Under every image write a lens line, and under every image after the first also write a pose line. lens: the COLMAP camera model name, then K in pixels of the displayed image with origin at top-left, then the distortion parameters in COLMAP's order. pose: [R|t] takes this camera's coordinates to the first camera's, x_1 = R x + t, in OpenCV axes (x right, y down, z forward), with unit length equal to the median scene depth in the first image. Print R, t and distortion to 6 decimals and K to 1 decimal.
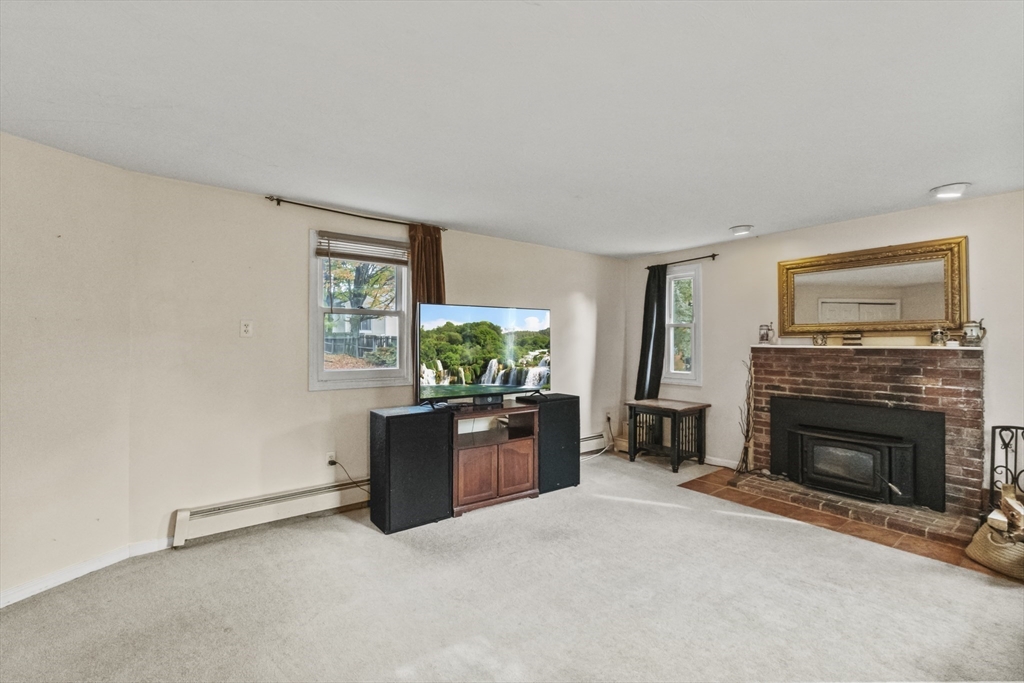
lens RADIAL K [[441.8, 0, 512.0], [0, 441.8, 341.5], [0, 0, 1]] dist [-0.002117, -0.000082]
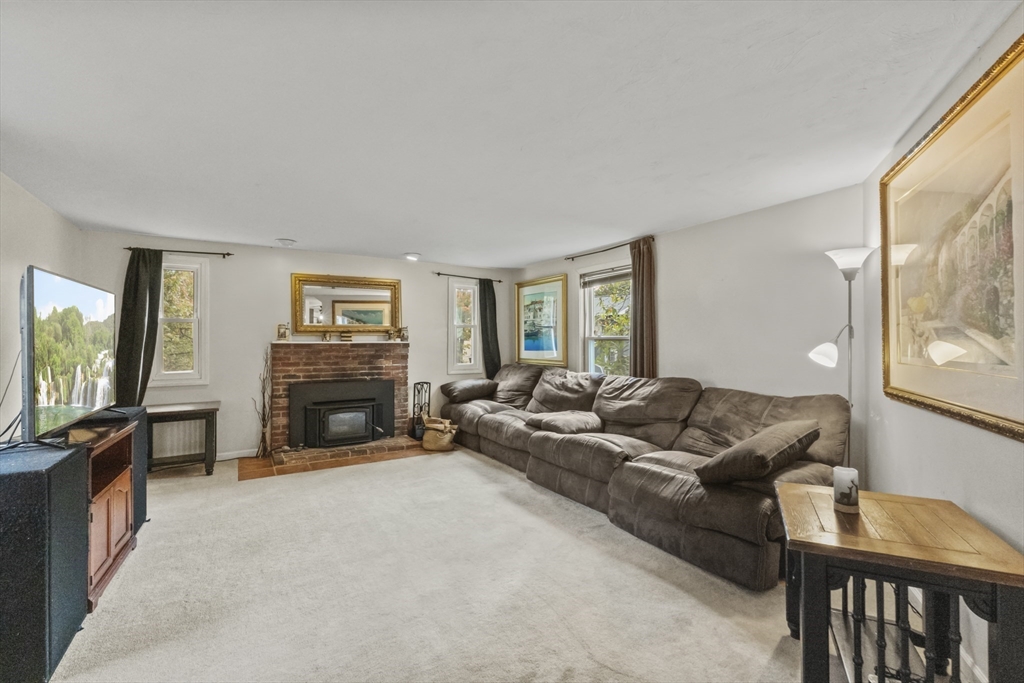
lens RADIAL K [[441.8, 0, 512.0], [0, 441.8, 341.5], [0, 0, 1]] dist [-0.002117, -0.000082]
pose [[0.125938, -0.001103, 0.992037, -0.586091], [0.001721, 0.999998, 0.000893, 0.009050], [-0.992037, 0.001594, 0.125940, 0.272451]]
